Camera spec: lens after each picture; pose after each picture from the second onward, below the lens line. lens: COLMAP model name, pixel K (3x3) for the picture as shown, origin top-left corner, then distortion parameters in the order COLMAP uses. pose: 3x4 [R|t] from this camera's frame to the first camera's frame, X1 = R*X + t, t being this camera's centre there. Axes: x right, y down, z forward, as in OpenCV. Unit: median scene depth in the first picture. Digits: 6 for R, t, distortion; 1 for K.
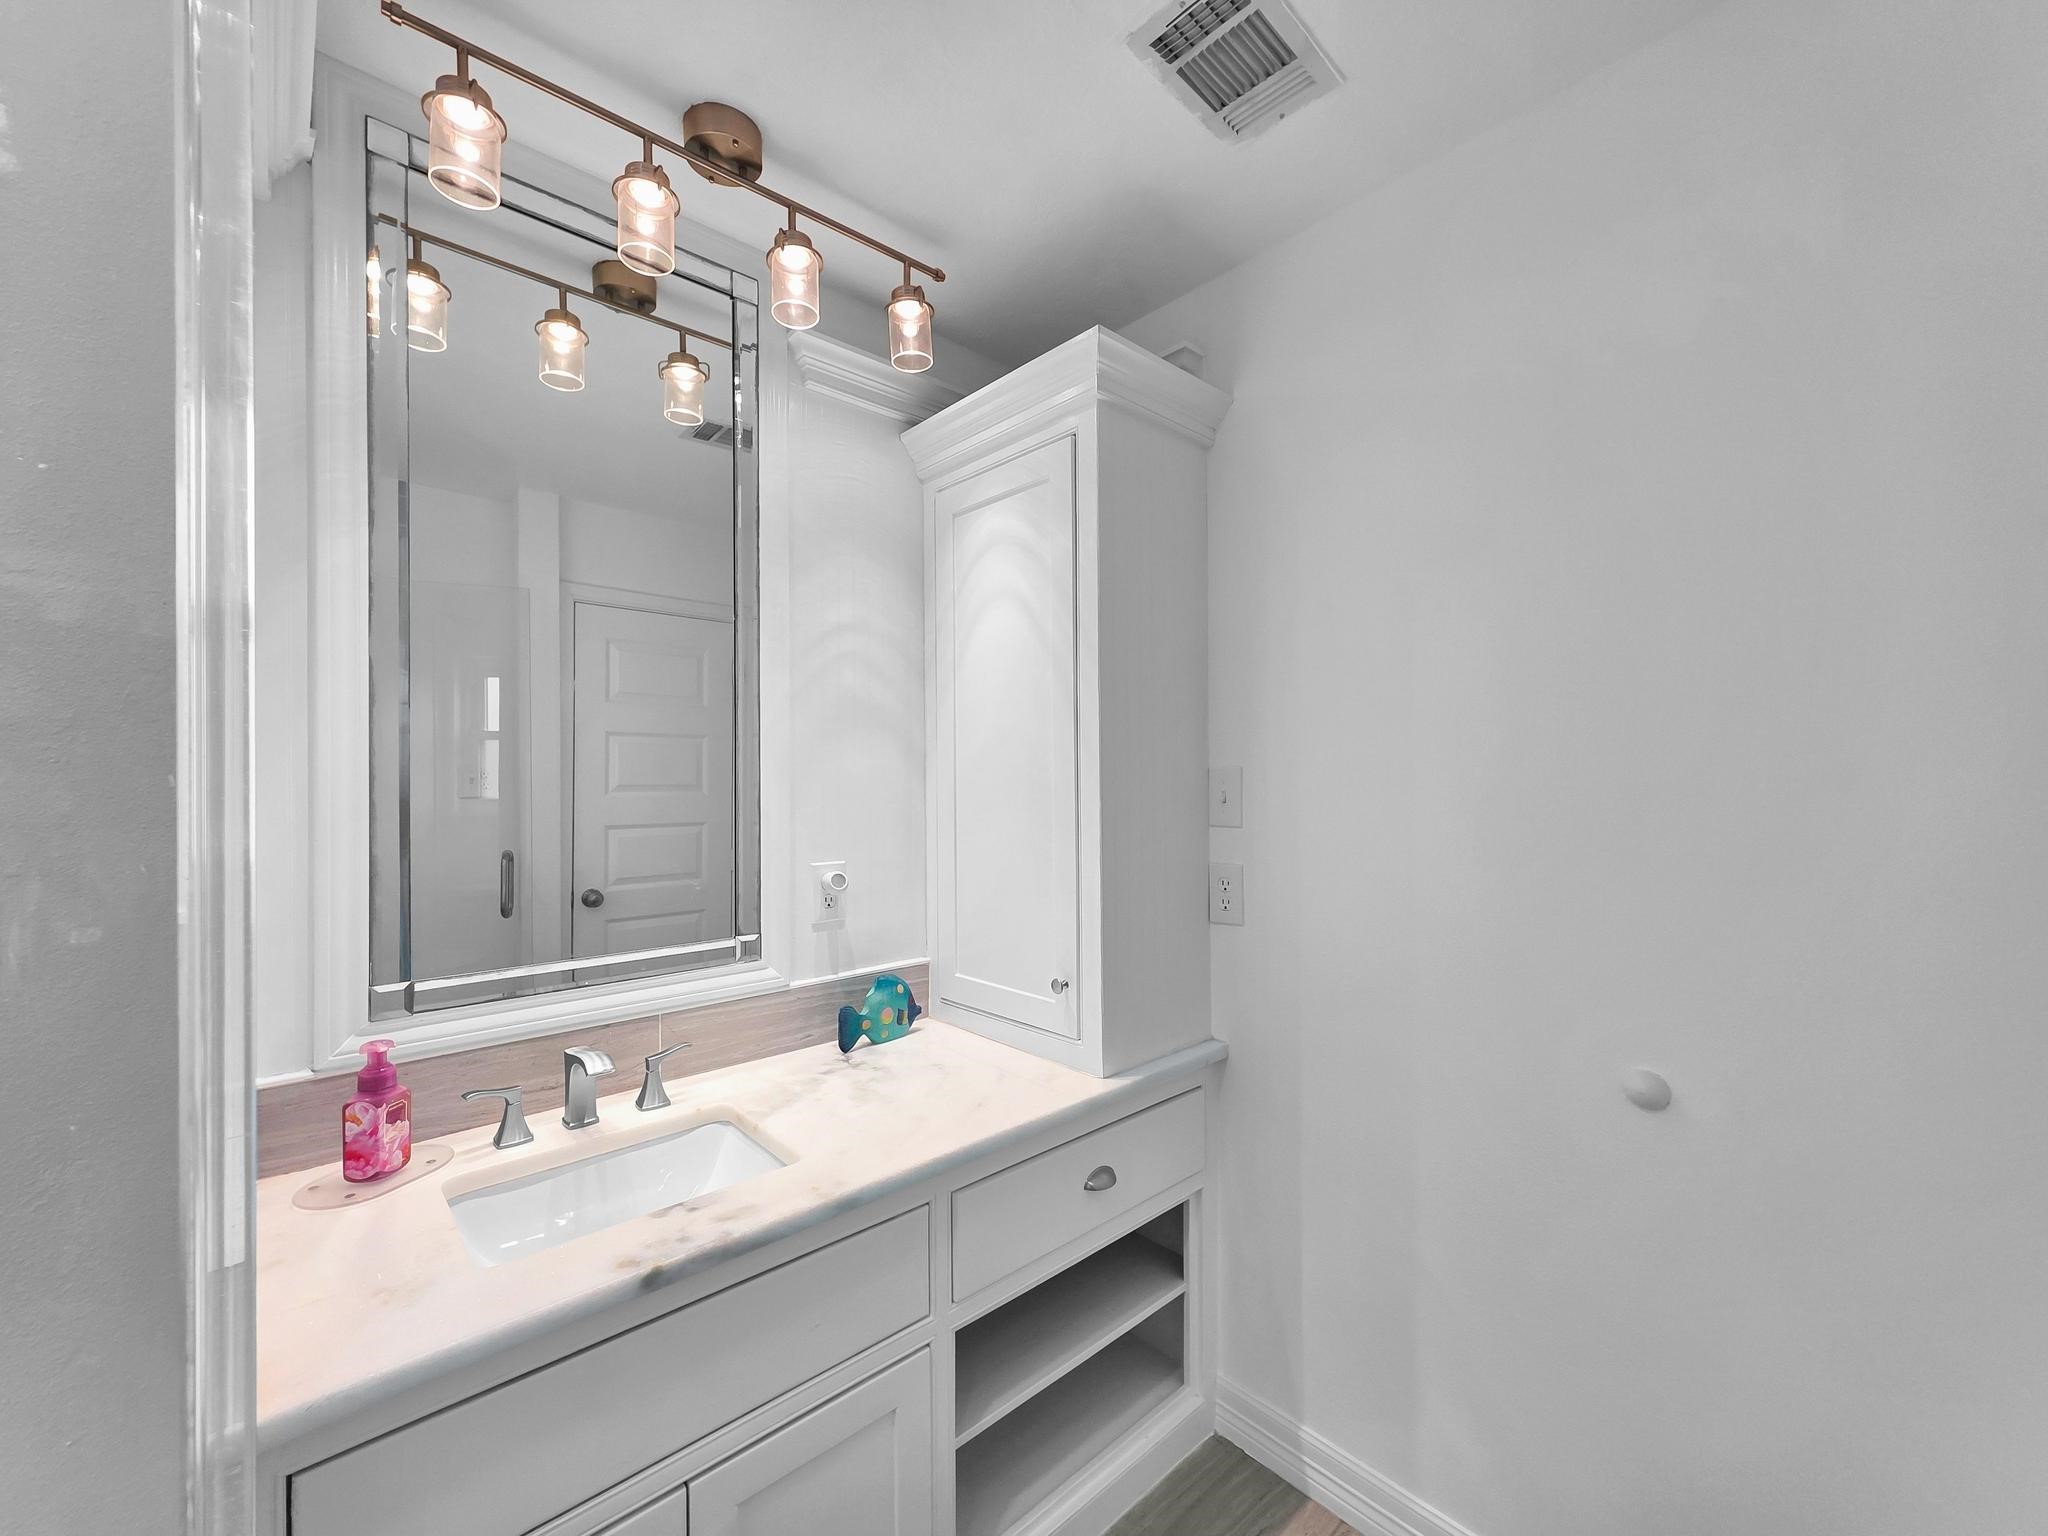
lens RADIAL K [[825.4, 0, 1033.1], [0, 825.4, 775.2], [0, 0, 1]] dist [-0.000201, -0.000061]
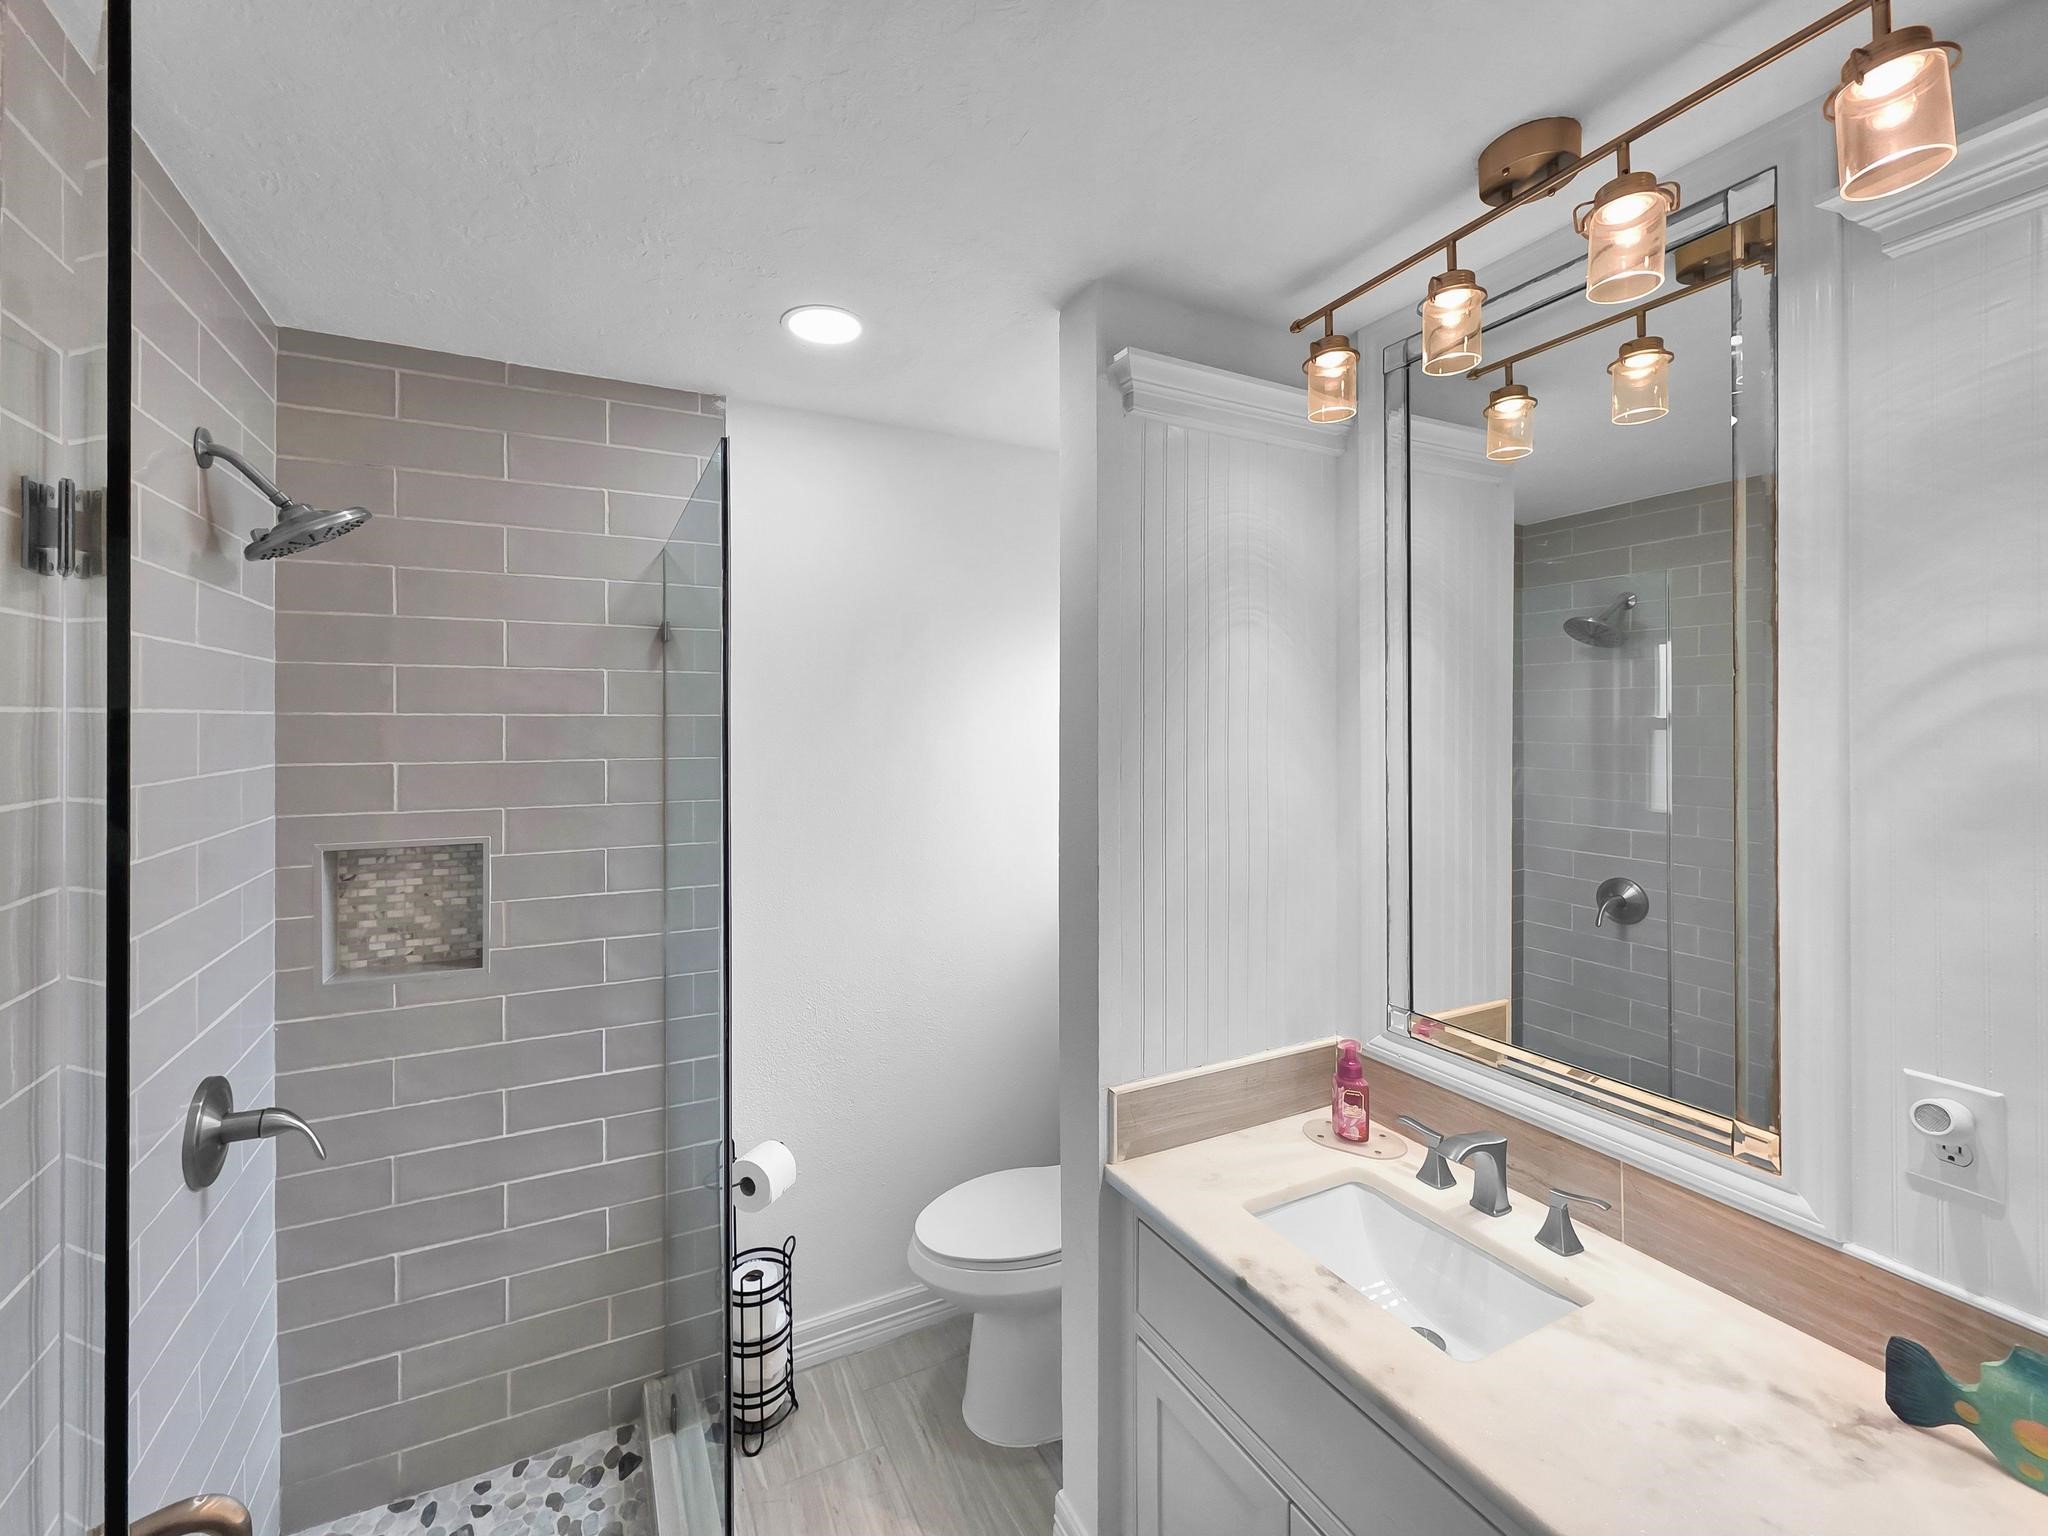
lens RADIAL K [[866.6, 0, 980.8], [0, 866.6, 715.0], [0, 0, 1]] dist [-0.000165, 0.000128]
pose [[-0.299922, -0.003226, -0.953958, 0.568992], [0.008537, 0.999945, -0.006065, -0.160611], [0.953926, -0.009963, -0.299878, 0.621208]]
